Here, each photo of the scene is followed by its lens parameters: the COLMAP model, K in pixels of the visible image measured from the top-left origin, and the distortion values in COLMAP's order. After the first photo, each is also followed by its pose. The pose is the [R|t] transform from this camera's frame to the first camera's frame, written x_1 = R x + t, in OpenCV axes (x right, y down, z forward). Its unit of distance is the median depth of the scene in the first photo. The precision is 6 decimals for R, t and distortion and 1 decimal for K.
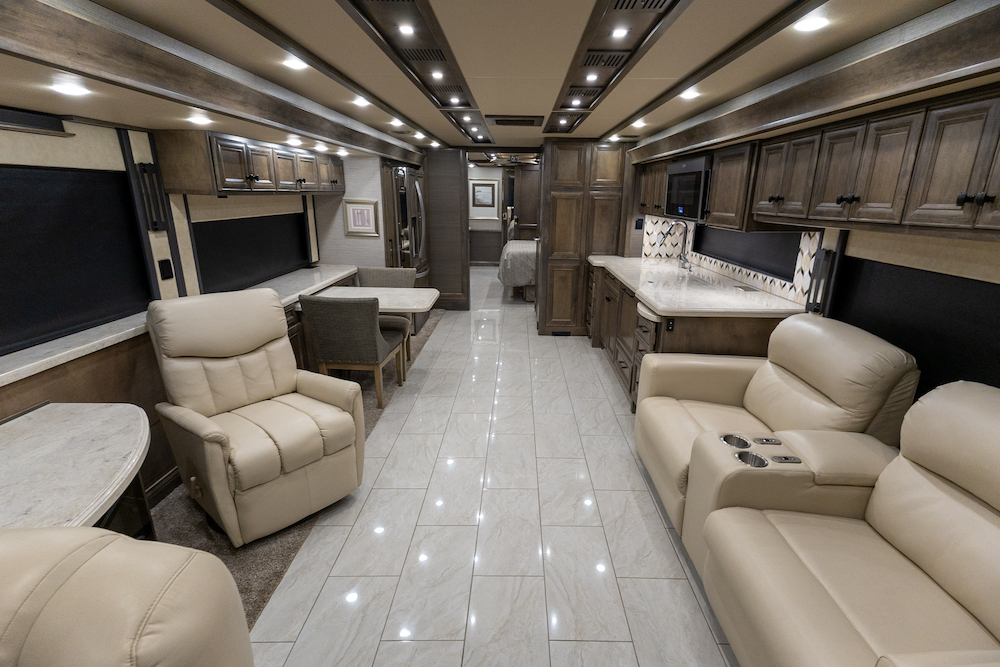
lens RADIAL K [[464.4, 0, 505.0], [0, 464.4, 329.5], [0, 0, 1]] dist [0.022202, -0.000243]
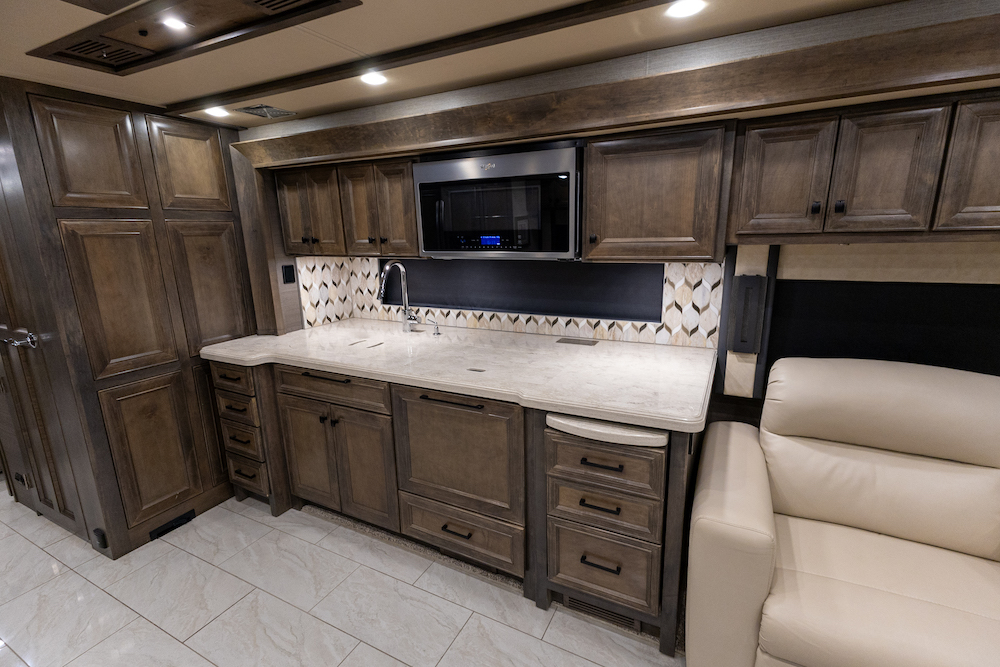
lens RADIAL K [[464.4, 0, 497.9], [0, 464.4, 331.9], [0, 0, 1]] dist [0.022202, -0.000243]
pose [[0.445726, -0.225620, 0.866270, -0.109196], [0.281829, 0.953874, 0.103426, -0.146318], [-0.849648, 0.198040, 0.488752, 0.519470]]
